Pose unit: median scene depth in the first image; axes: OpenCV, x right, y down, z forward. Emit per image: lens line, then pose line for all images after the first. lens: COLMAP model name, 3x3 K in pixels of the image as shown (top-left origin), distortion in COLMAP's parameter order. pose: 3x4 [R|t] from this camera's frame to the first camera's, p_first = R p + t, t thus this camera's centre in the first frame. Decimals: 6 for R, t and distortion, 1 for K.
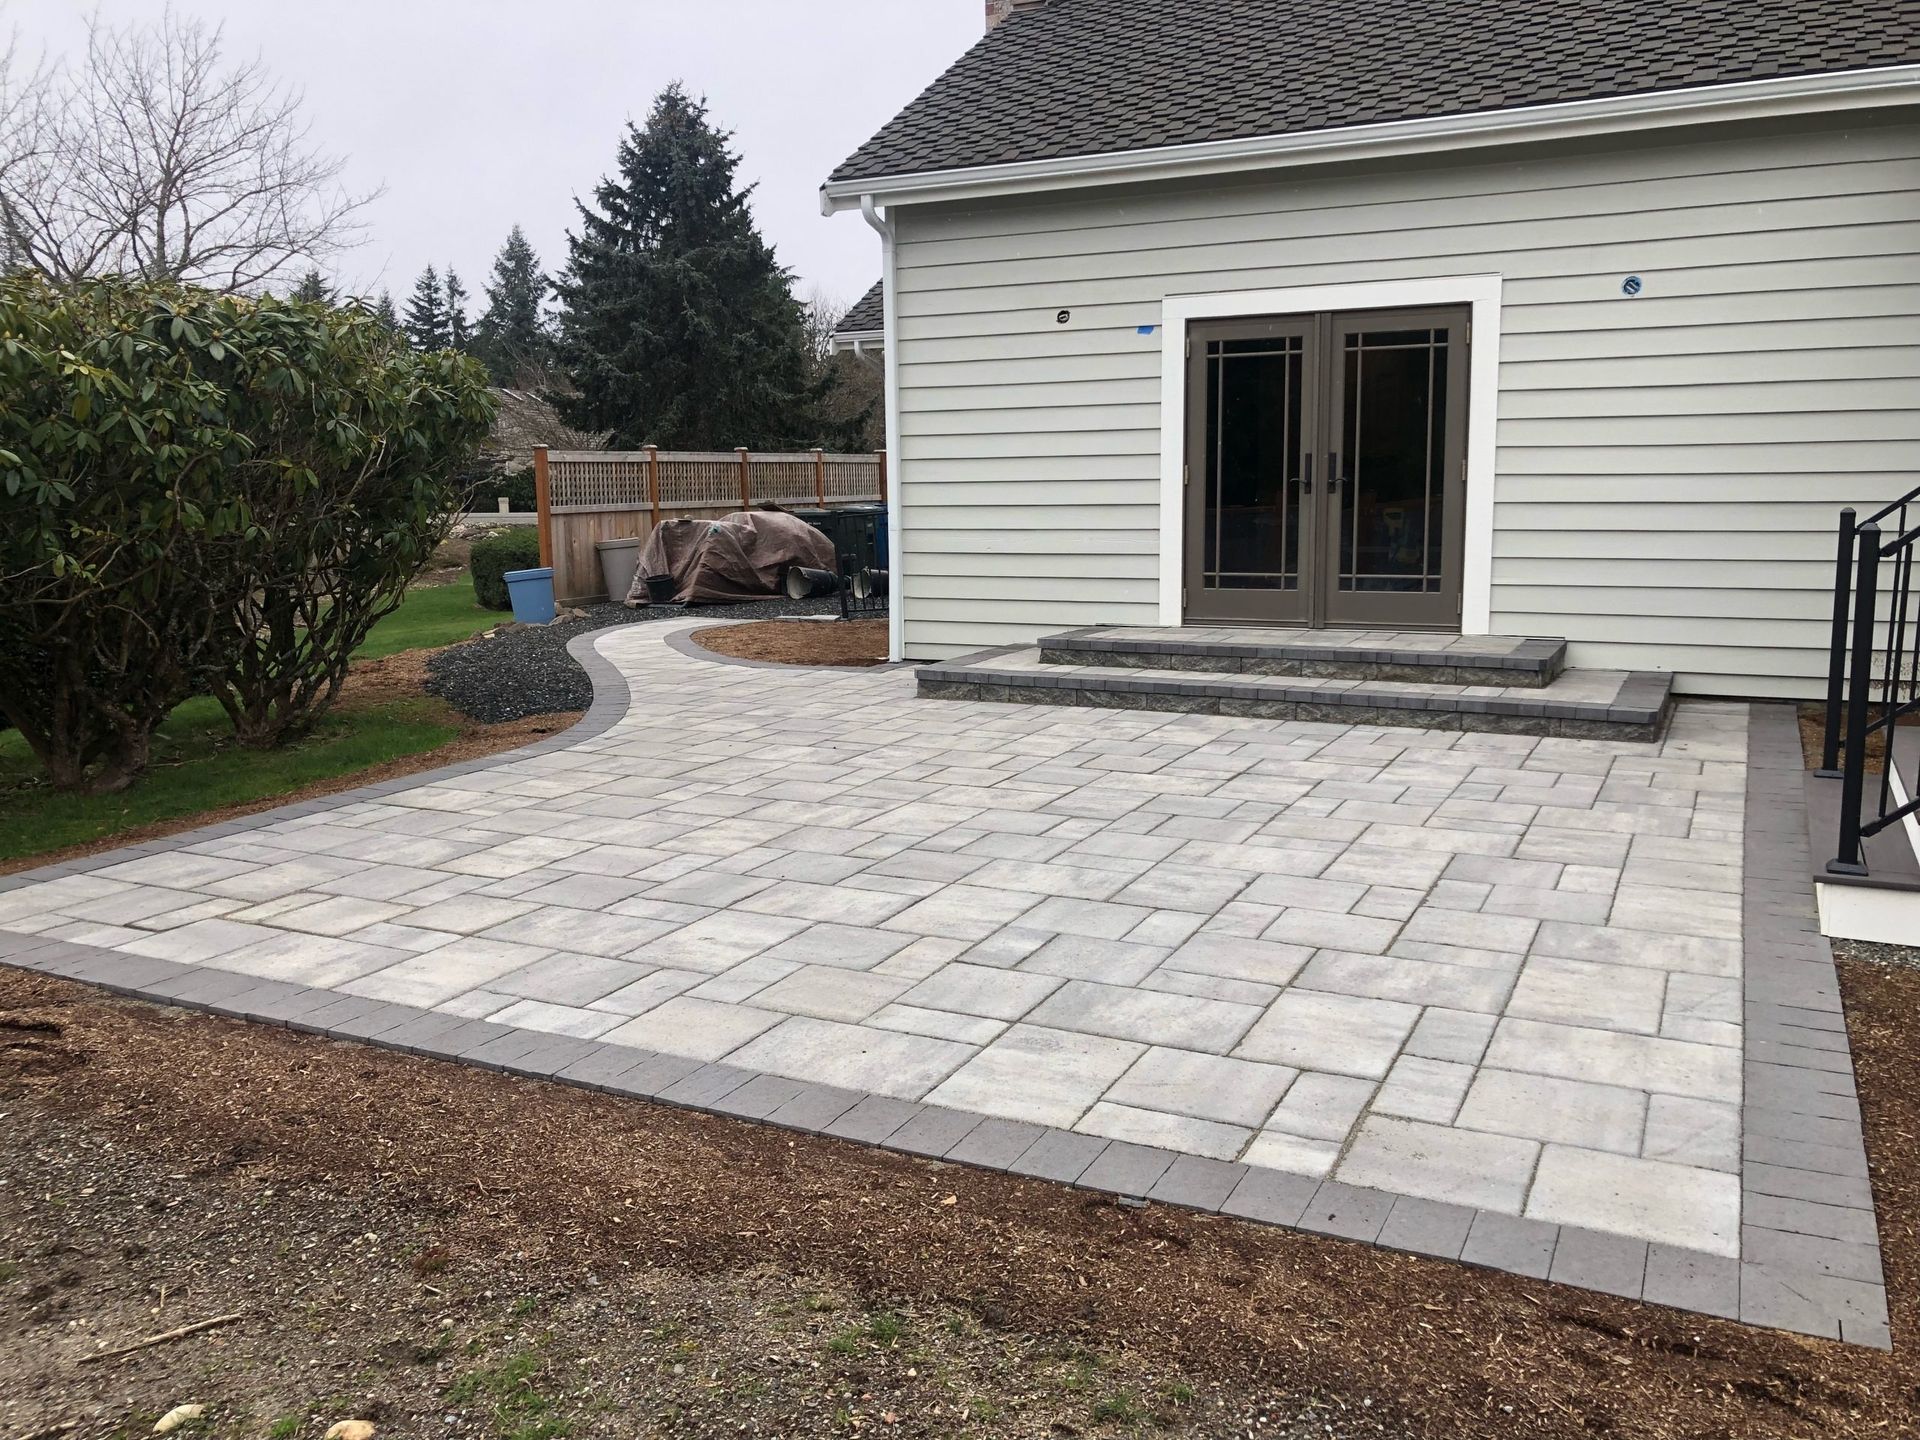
lens RADIAL K [[1574.5, 0, 951.9], [0, 1574.5, 695.5], [0, 0, 1]] dist [0.010480, 0.002124]
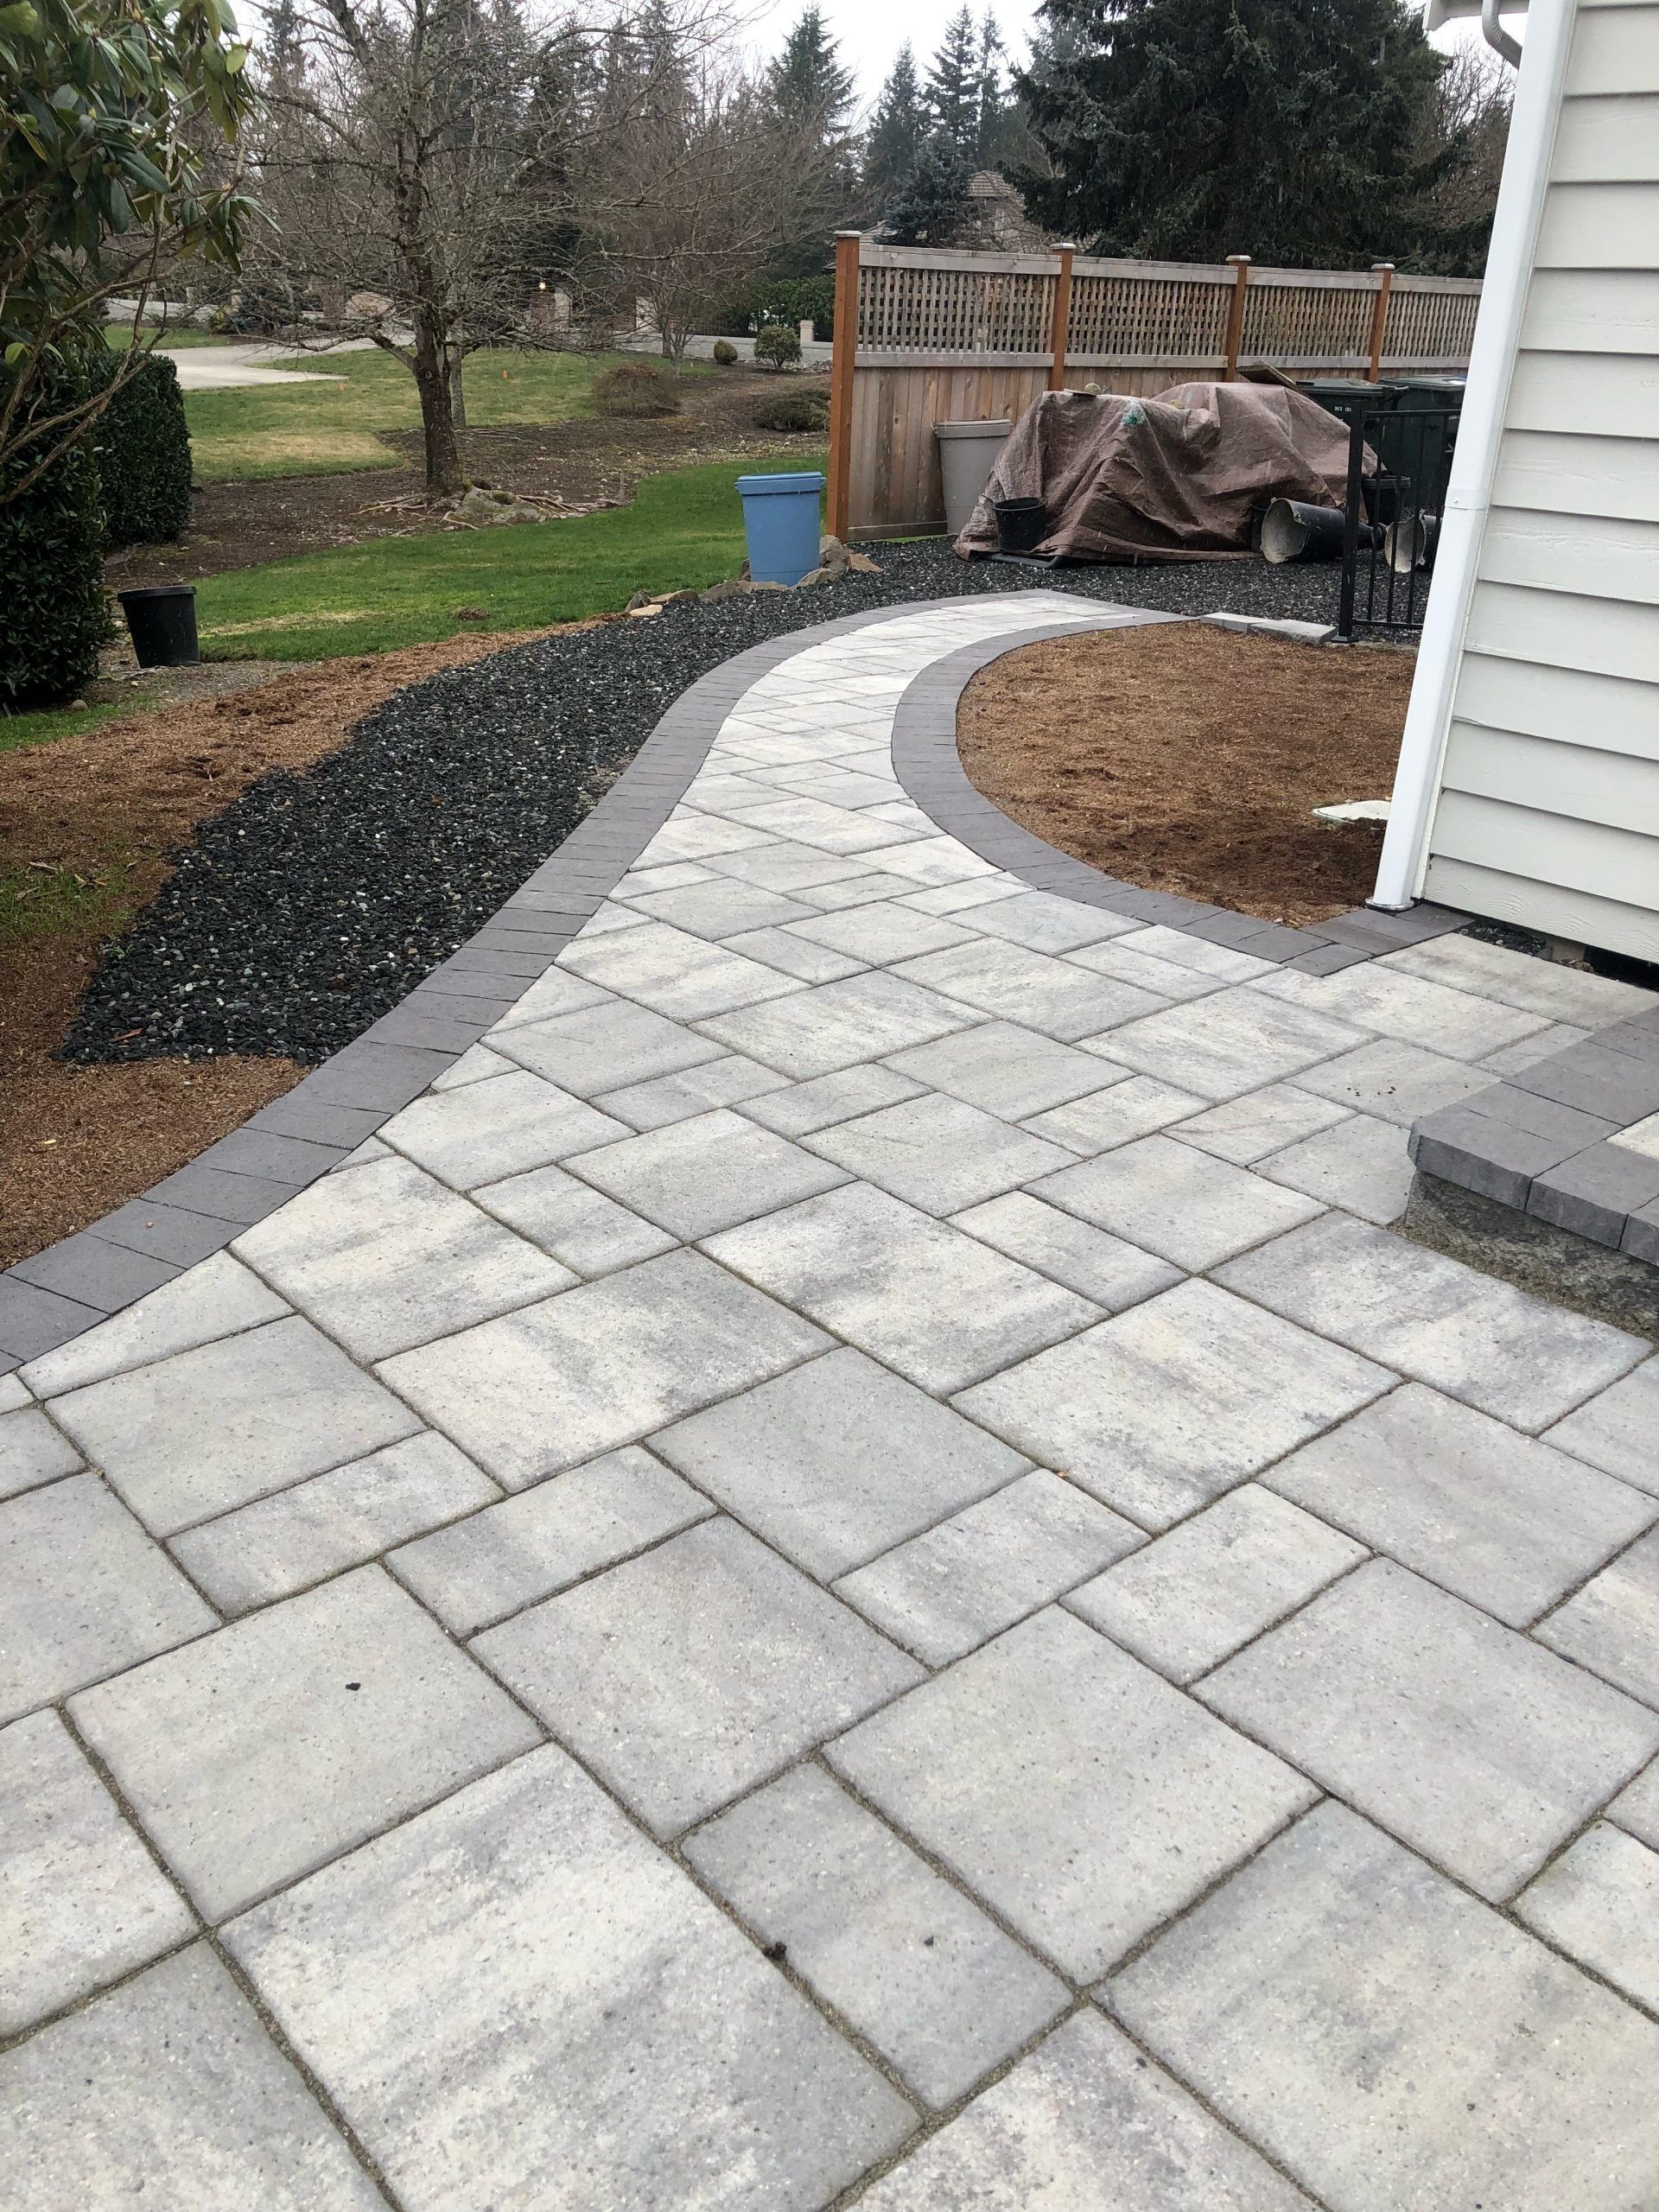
lens RADIAL K [[1802.8, 0, 829.5], [0, 1802.8, 1106.0], [0, 0, 1]] dist [-0.043762, 0.126110]
pose [[0.928996, 0.190126, -0.317519, -0.008681], [-0.095301, 0.951915, 0.291163, -0.043620], [0.357609, -0.240230, 0.902444, 0.311162]]
